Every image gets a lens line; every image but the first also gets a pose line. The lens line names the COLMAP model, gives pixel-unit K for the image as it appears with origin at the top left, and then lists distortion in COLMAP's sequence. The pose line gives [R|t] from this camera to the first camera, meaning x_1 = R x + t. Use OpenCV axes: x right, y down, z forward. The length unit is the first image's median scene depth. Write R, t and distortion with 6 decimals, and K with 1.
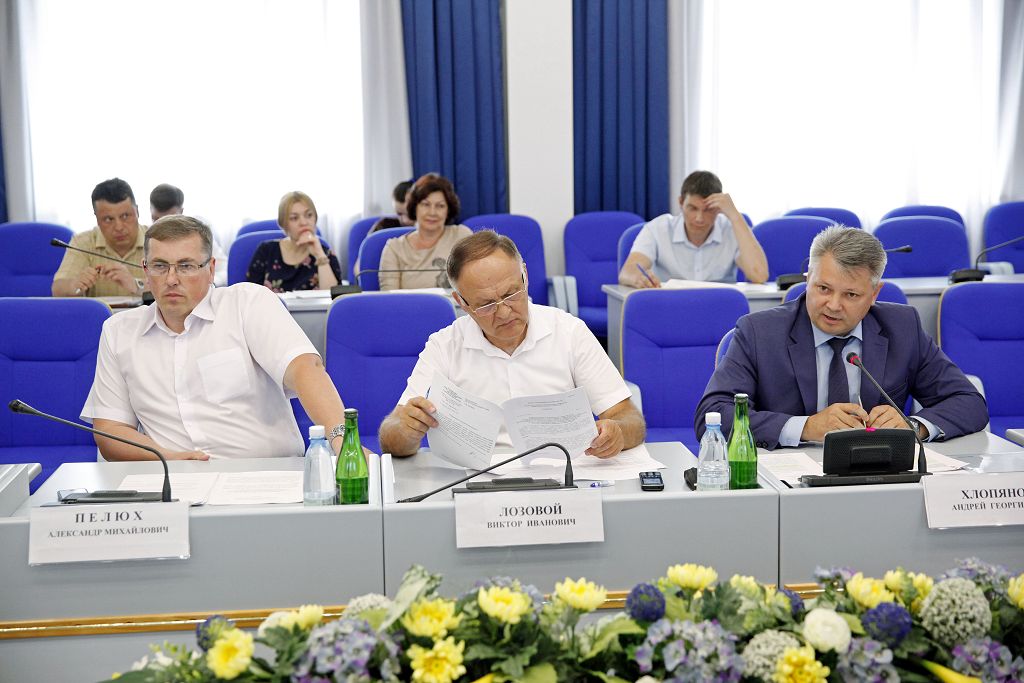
lens RADIAL K [[1452.2, 0, 512.0], [0, 1452.2, 341.5], [0, 0, 1]] dist [0.115782, 0.070908]
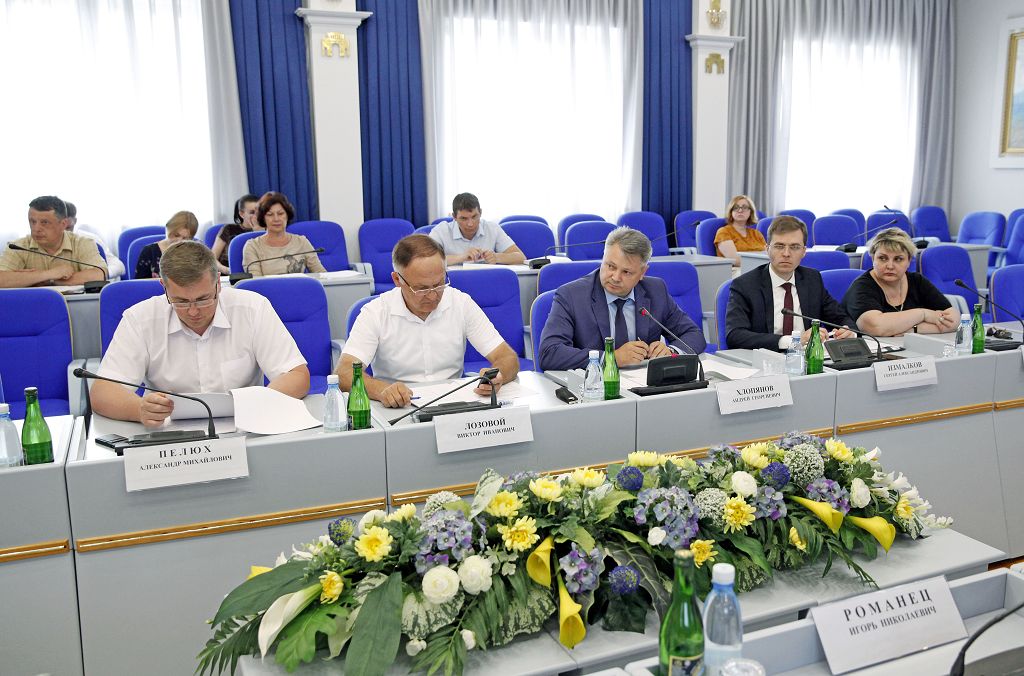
lens RADIAL K [[945.6, 0, 512.0], [0, 945.6, 338.0], [0, 0, 1]] dist [-0.040686, -0.000246]
pose [[0.944833, -0.046672, 0.324210, -0.261440], [0.034918, 0.998508, 0.041978, -0.008234], [-0.325686, -0.028342, 0.945053, 0.100465]]
